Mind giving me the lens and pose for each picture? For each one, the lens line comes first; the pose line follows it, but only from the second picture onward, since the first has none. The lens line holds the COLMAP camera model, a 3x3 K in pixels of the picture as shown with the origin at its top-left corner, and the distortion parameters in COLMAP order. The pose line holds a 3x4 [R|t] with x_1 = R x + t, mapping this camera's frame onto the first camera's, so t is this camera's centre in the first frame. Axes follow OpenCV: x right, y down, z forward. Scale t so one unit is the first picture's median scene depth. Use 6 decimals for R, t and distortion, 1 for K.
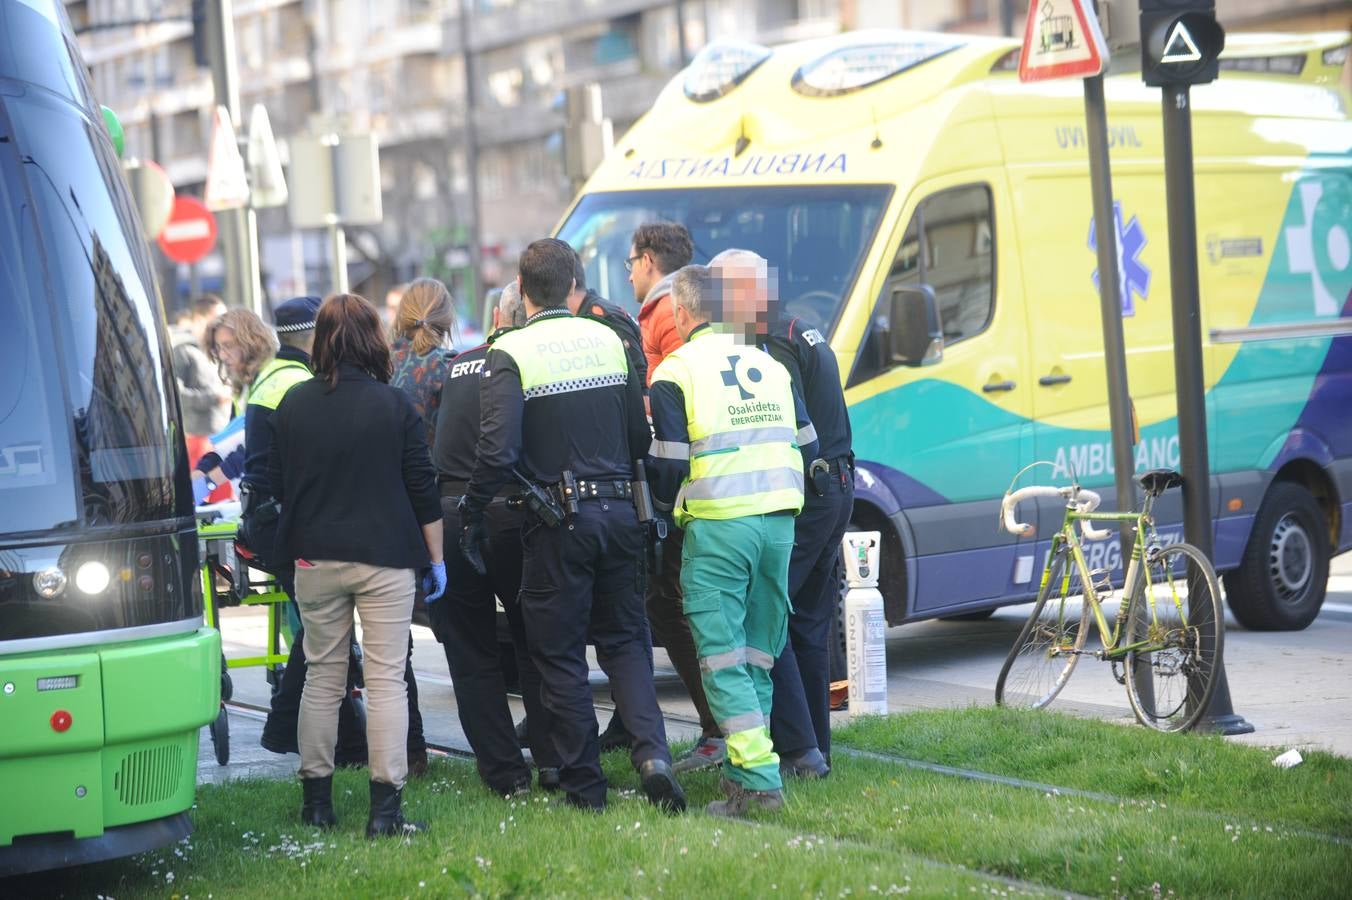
lens RADIAL K [[4724.6, 0, 659.6], [0, 4724.6, 423.4], [0, 0, 1]] dist [0.495049, 0.000000]
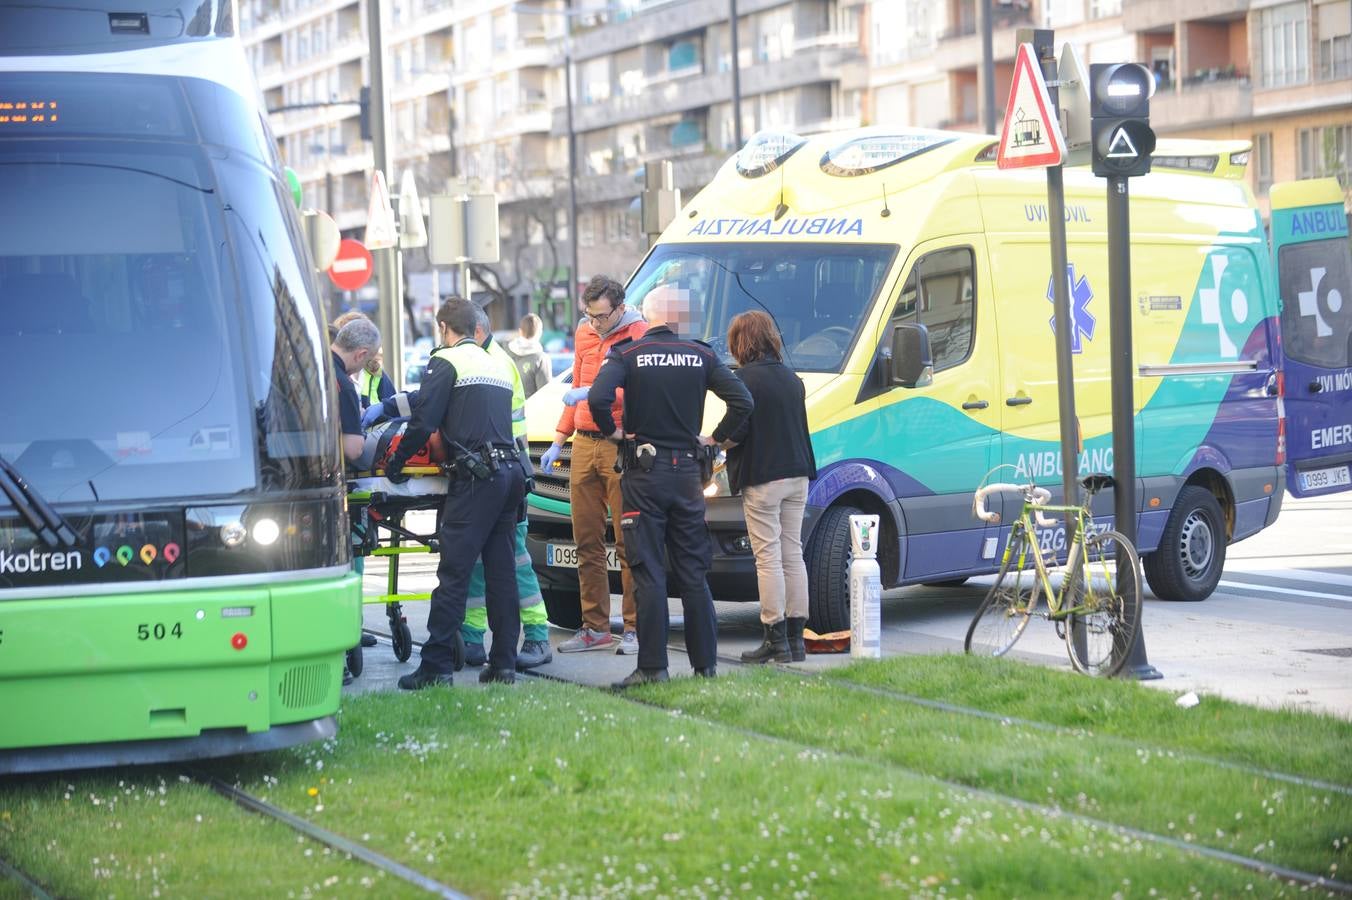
lens RADIAL K [[3645.1, 0, 654.2], [0, 3645.1, 427.4], [0, 0, 1]] dist [-0.036683, 0.000000]
pose [[0.999394, 0.030772, -0.016279, 0.001079], [-0.030755, 0.999526, 0.001294, -0.000284], [0.016311, -0.000792, 0.999867, 0.012533]]
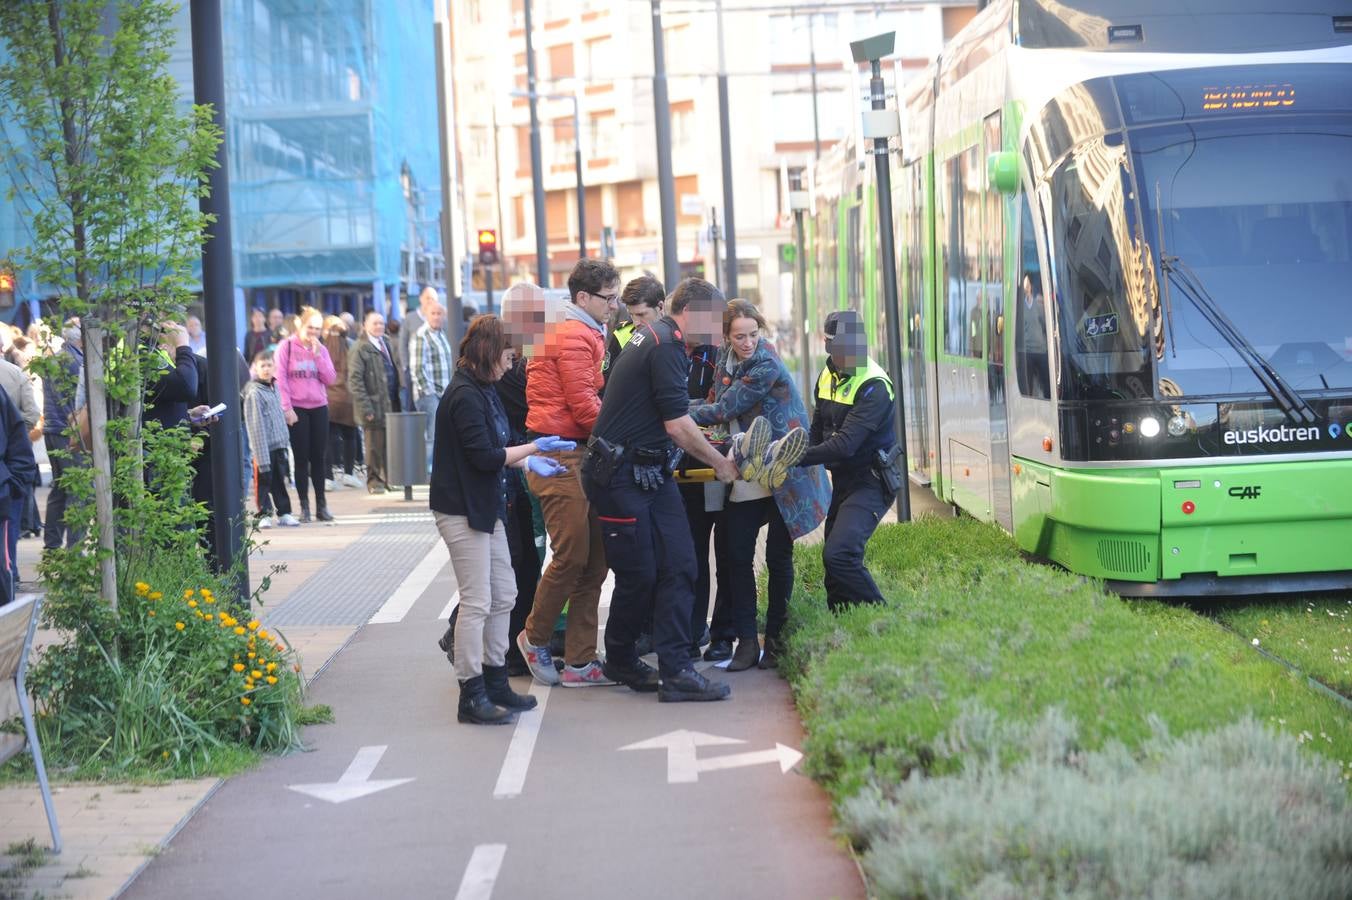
lens RADIAL K [[3579.1, 0, 596.2], [0, 3579.1, 495.2], [0, 0, 1]] dist [-0.210769, 0.000000]
pose [[0.937225, 0.034995, -0.346964, 0.026192], [-0.019040, 0.998603, 0.049289, 0.005011], [0.348204, -0.039588, 0.936583, -0.242566]]
